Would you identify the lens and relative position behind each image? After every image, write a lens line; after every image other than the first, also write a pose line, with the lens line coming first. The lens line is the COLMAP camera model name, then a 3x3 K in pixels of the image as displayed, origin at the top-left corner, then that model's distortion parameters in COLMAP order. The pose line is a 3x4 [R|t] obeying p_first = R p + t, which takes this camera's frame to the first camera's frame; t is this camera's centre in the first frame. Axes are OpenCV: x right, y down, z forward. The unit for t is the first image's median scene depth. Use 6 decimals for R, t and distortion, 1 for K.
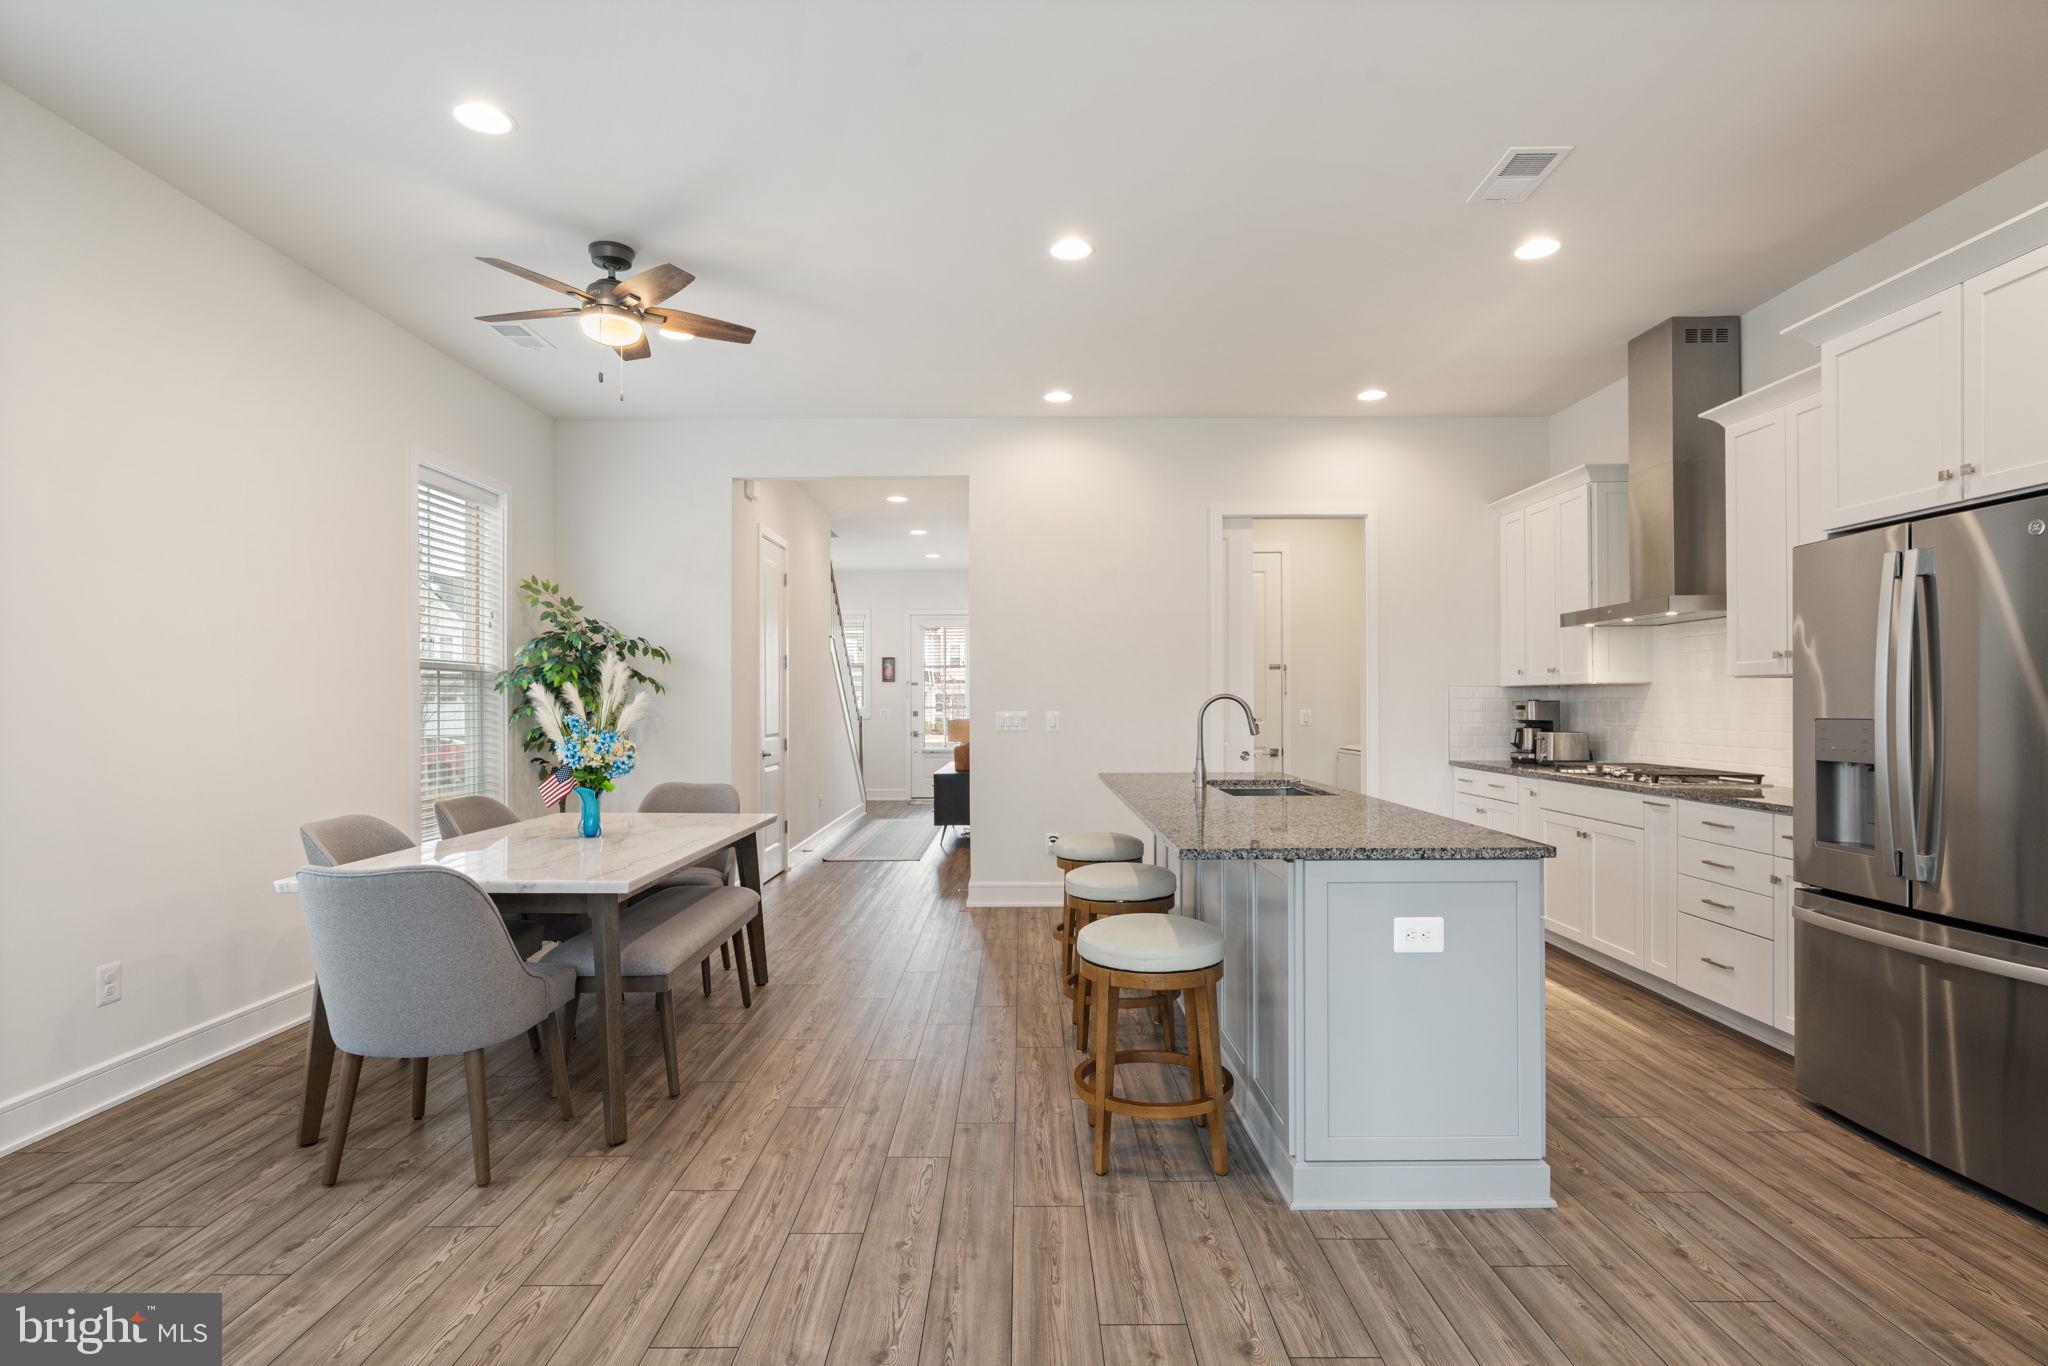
lens RADIAL K [[1049.8, 0, 1000.5], [0, 1049.8, 694.4], [0, 0, 1]] dist [-0.005751, 0.005216]
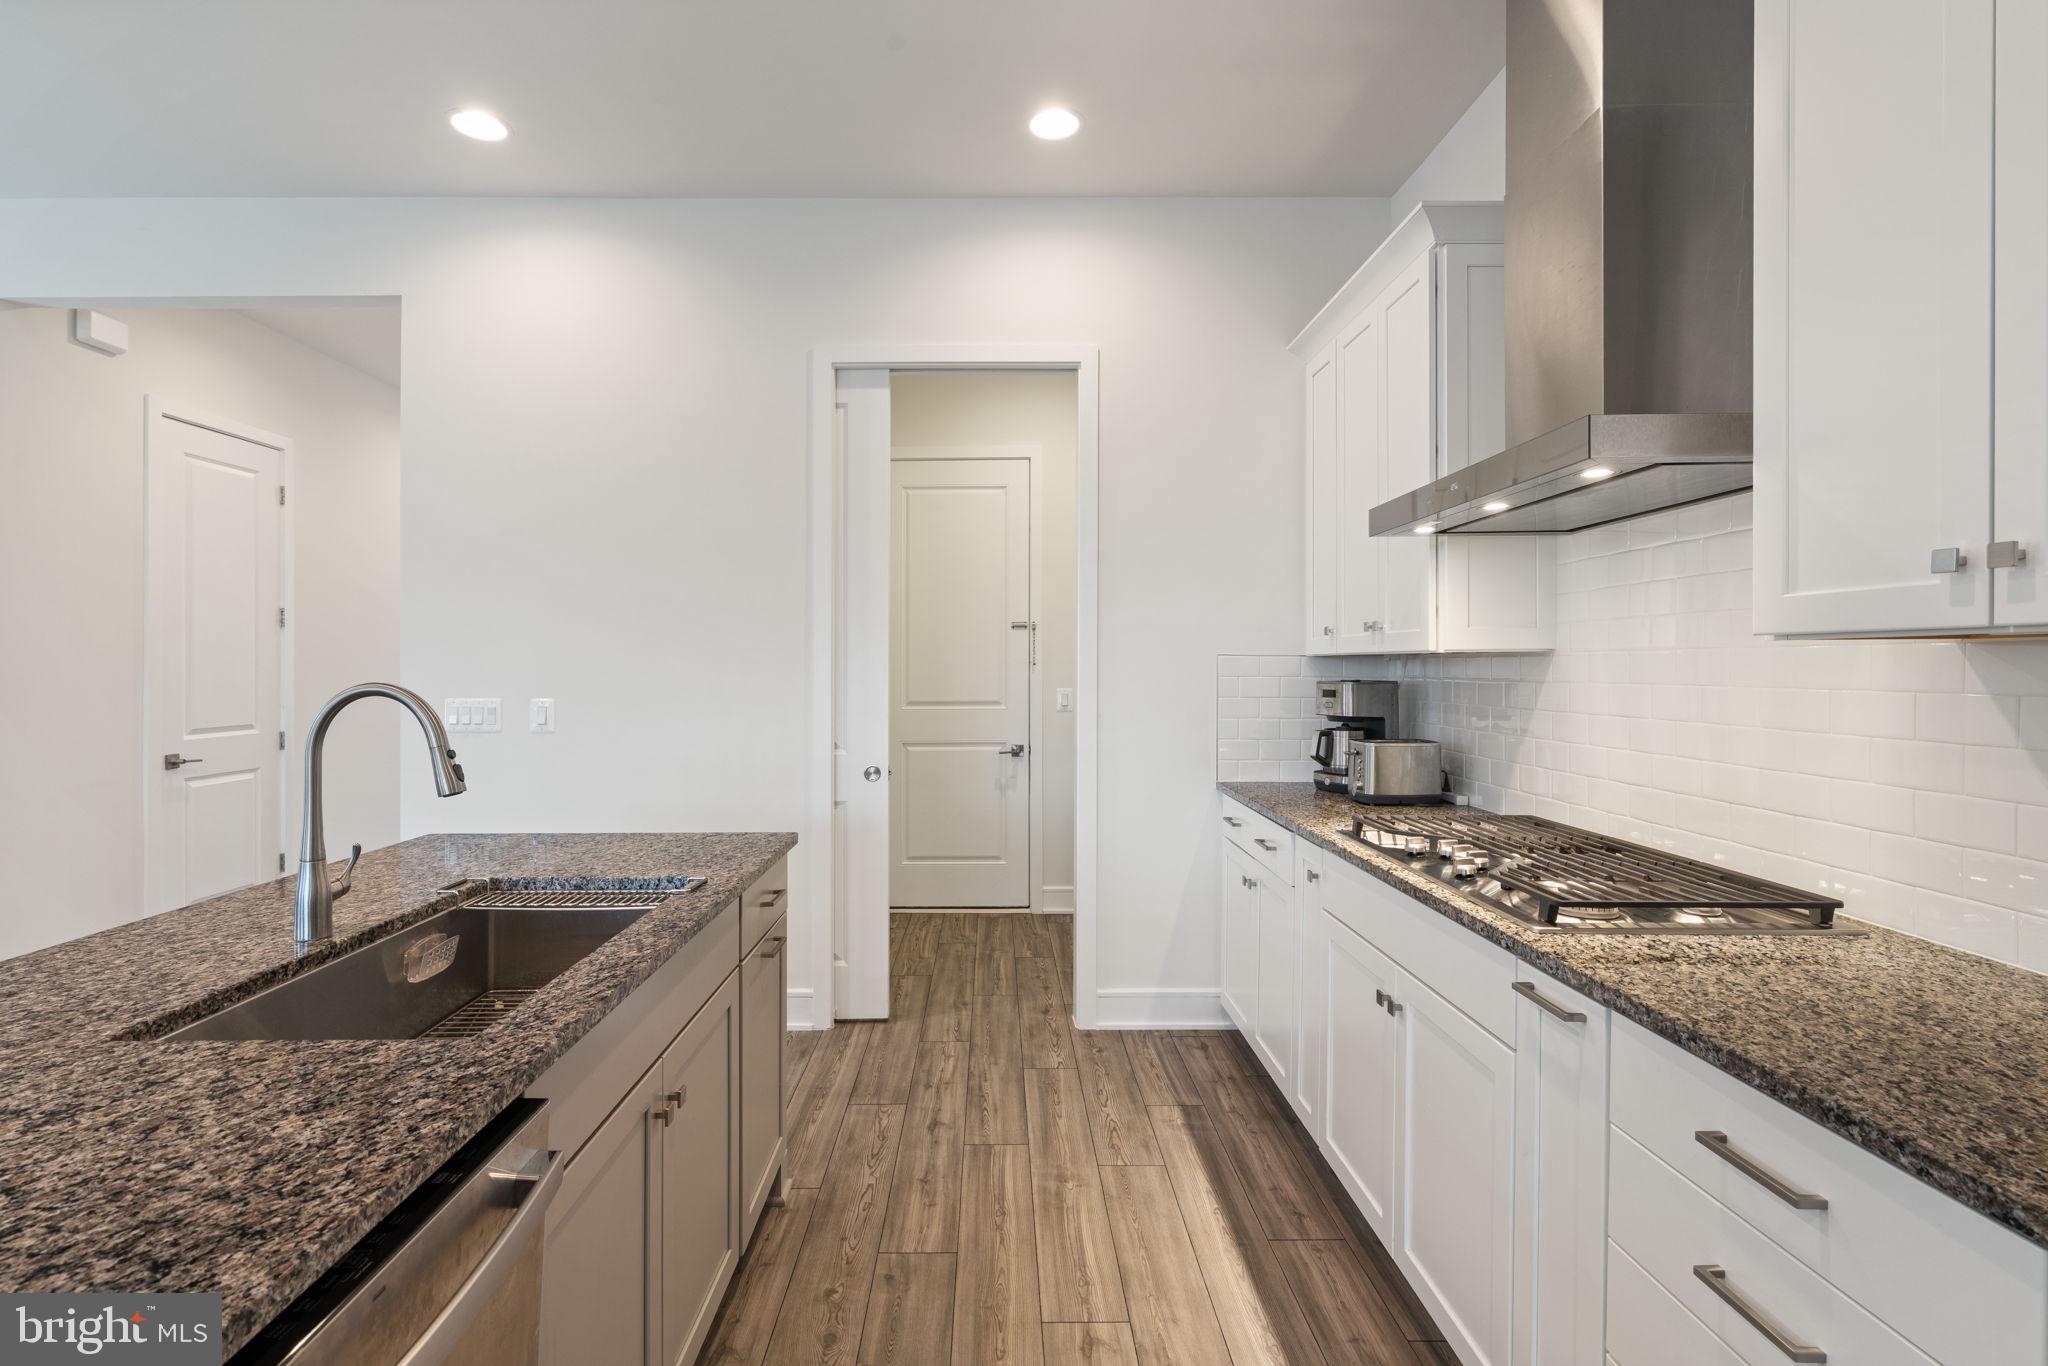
lens RADIAL K [[945.3, 0, 1010.6], [0, 945.3, 667.6], [0, 0, 1]] dist [-0.006147, 0.003735]
pose [[0.999797, -0.000393, 0.020155, 0.407346], [0.000169, 0.999938, 0.011131, -0.009575], [-0.020158, -0.011125, 0.999735, 0.640662]]
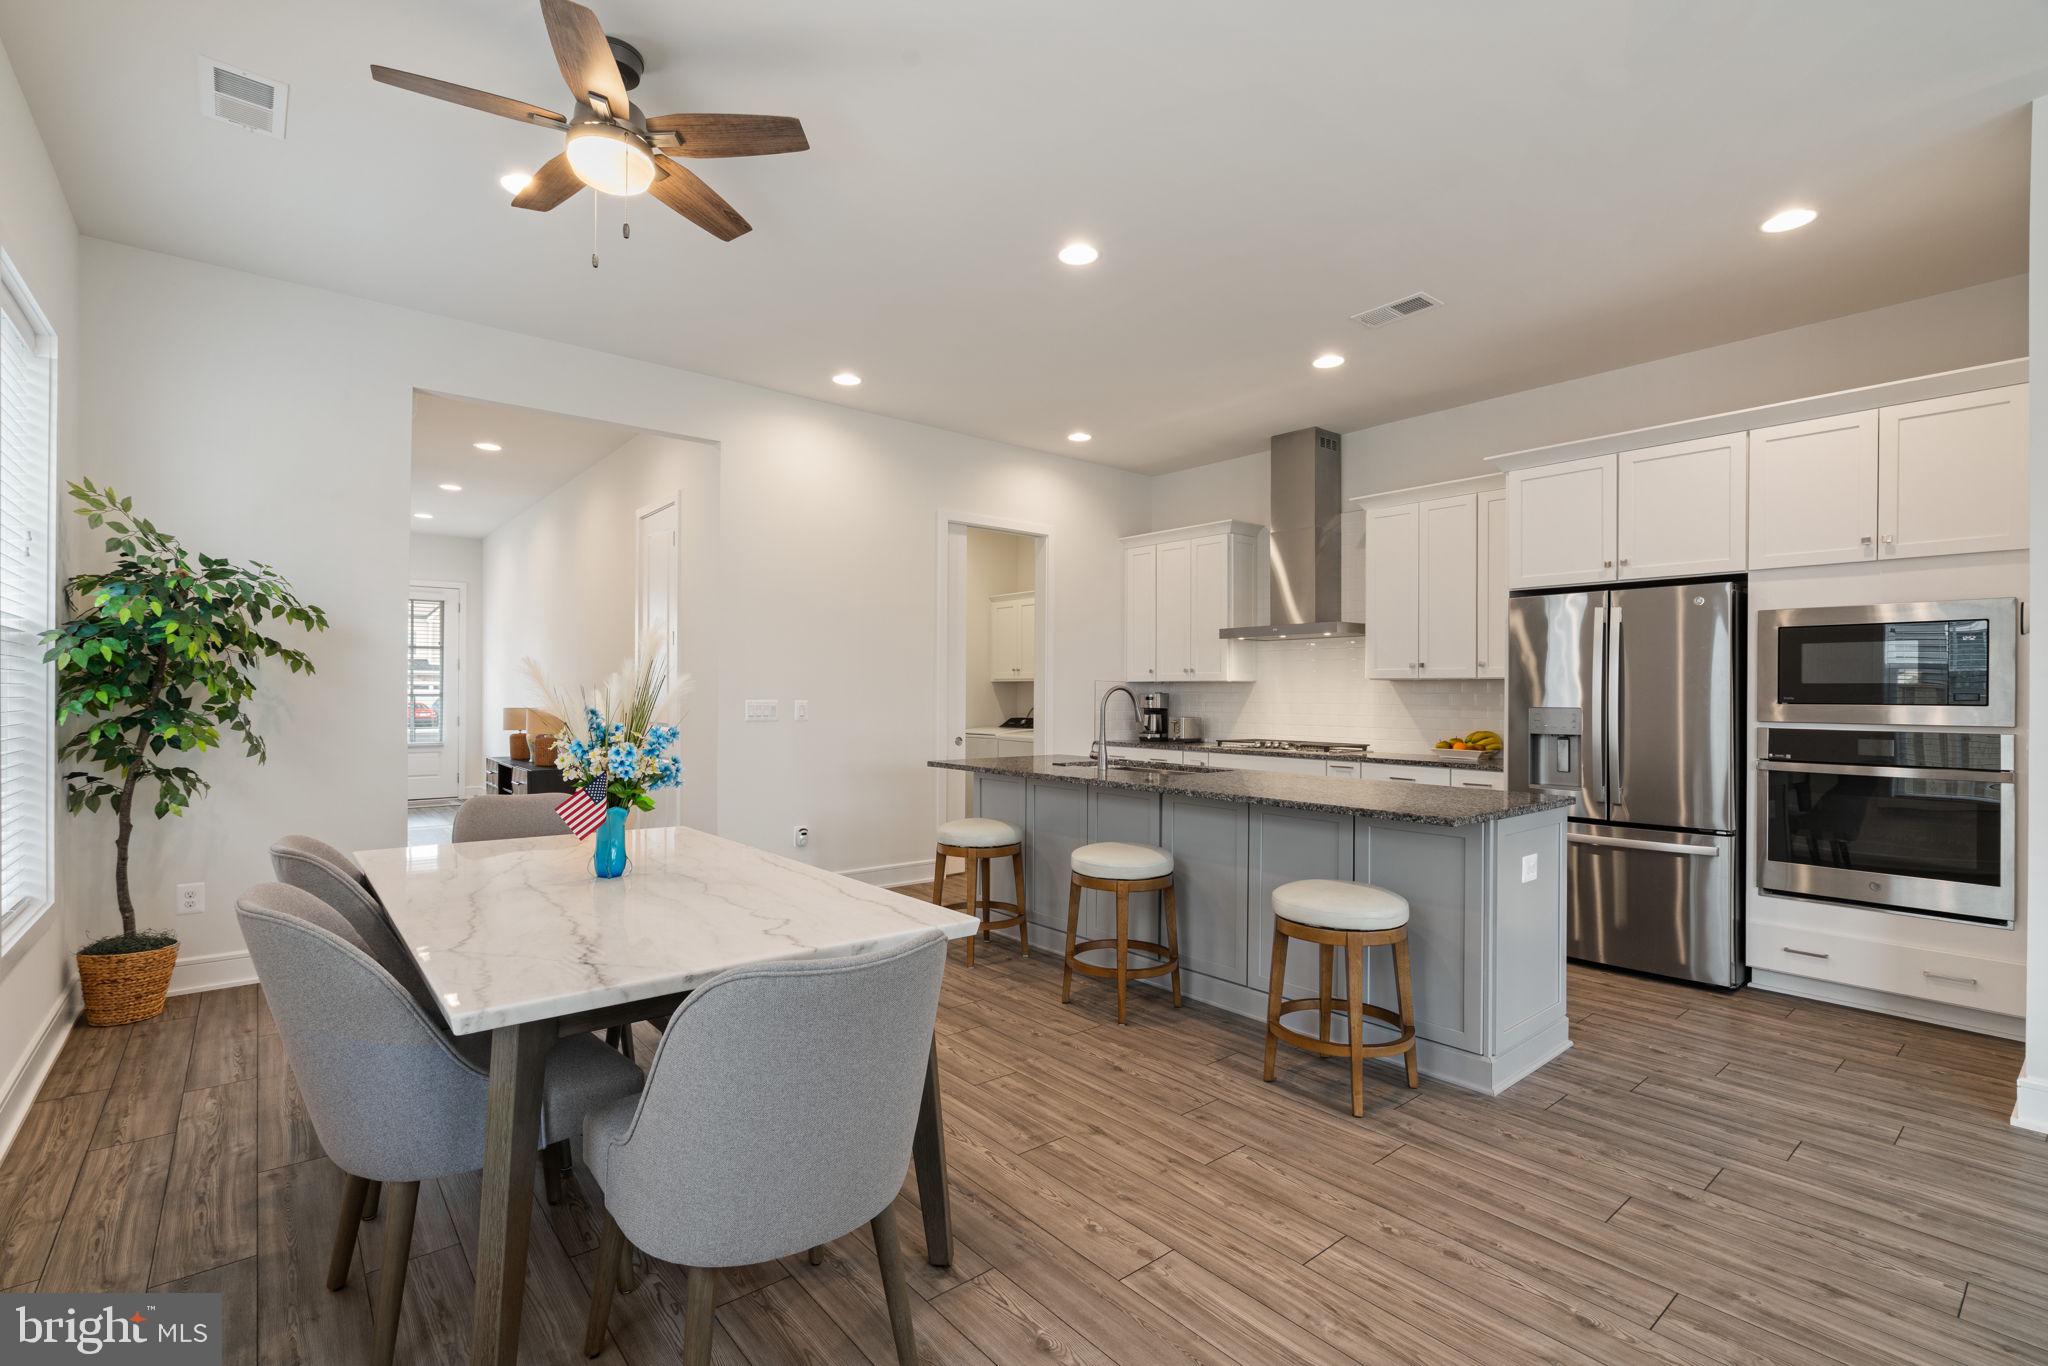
lens RADIAL K [[945.3, 0, 1017.7], [0, 945.3, 688.8], [0, 0, 1]] dist [-0.006147, 0.003735]
pose [[0.759153, 0.011478, 0.650811, -0.501864], [-0.014300, 0.999897, -0.000954, 0.005067], [-0.650755, -0.008582, 0.759239, 0.285264]]
